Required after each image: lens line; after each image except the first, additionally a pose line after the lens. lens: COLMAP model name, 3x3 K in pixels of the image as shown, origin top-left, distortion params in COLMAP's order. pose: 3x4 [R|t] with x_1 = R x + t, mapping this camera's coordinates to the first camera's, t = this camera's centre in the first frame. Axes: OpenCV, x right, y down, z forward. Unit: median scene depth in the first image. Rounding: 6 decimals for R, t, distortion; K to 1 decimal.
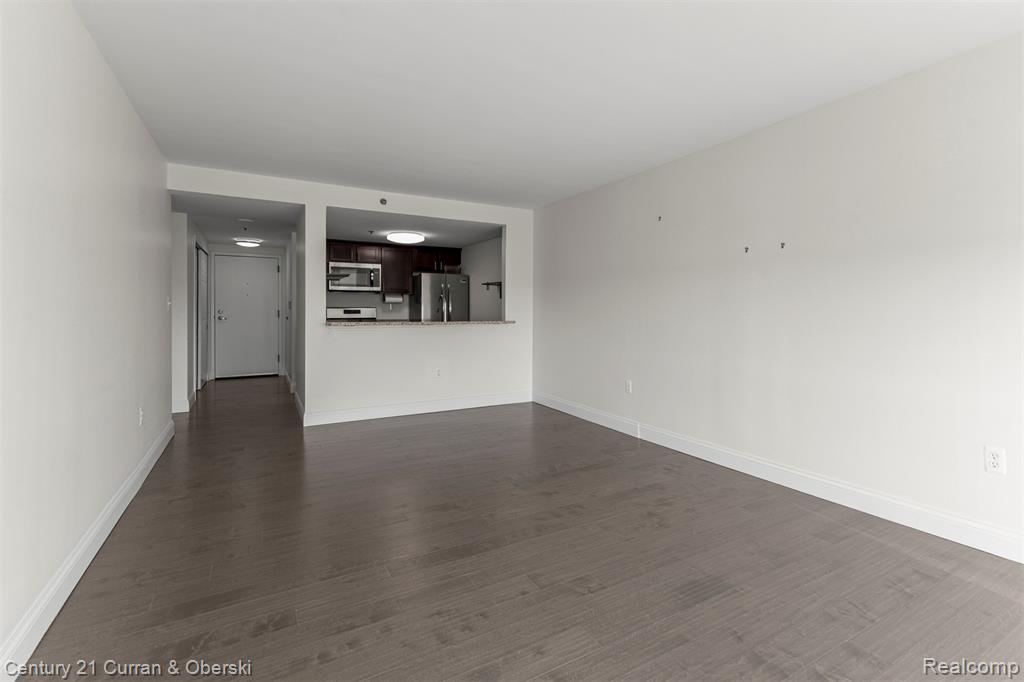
lens RADIAL K [[446.4, 0, 513.3], [0, 446.4, 314.1], [0, 0, 1]] dist [0.016289, 0.000084]
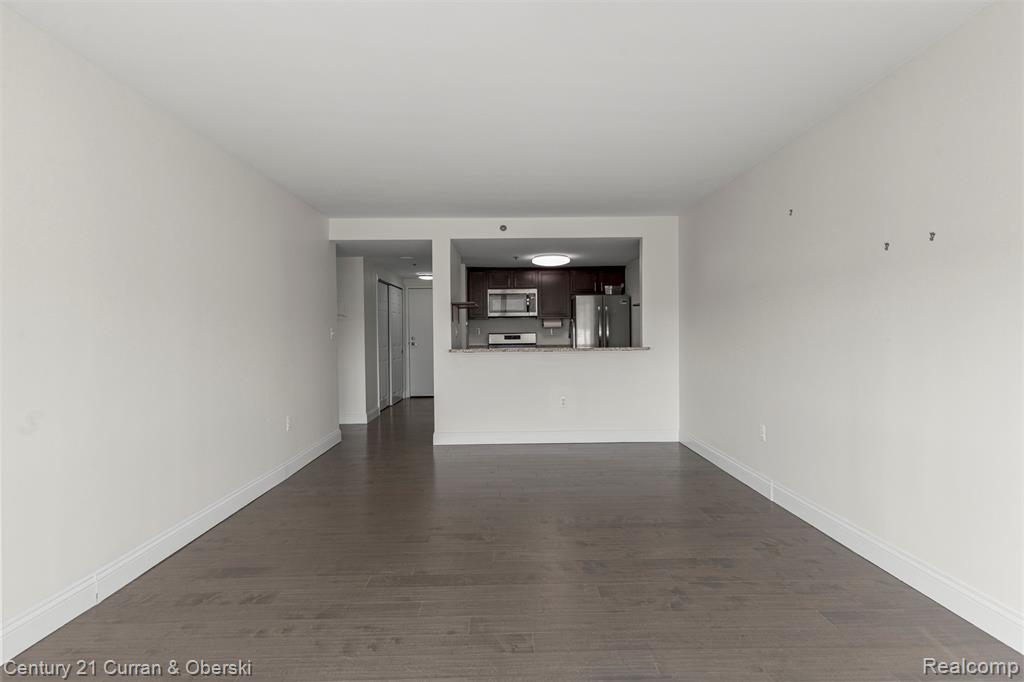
lens RADIAL K [[482.8, 0, 512.0], [0, 482.8, 341.0], [0, 0, 1]] dist [0.015527, -0.000018]
pose [[0.888899, -0.005123, -0.458075, 0.186496], [0.008582, 0.999948, 0.005471, -0.004097], [0.458023, -0.008795, 0.888897, 0.039665]]
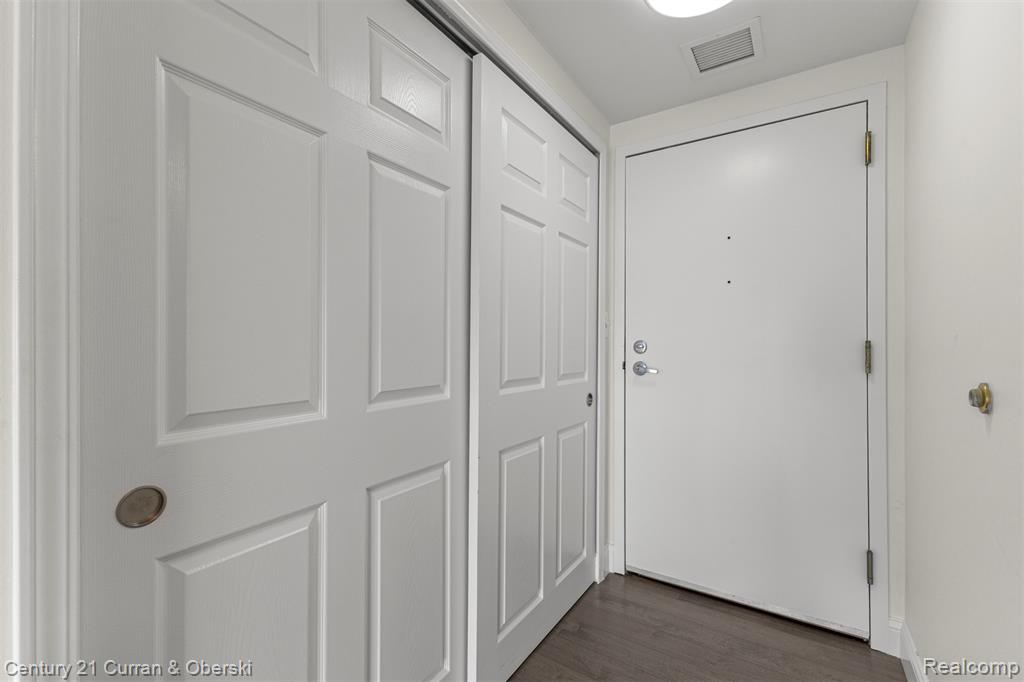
lens RADIAL K [[450.0, 0, 503.1], [0, 450.0, 340.2], [0, 0, 1]] dist [0.014067, -0.004389]
pose [[0.472958, 0.005632, -0.881067, -0.624951], [-0.009316, 0.999956, 0.001392, -0.013045], [0.881036, 0.007550, 0.472990, 1.120634]]
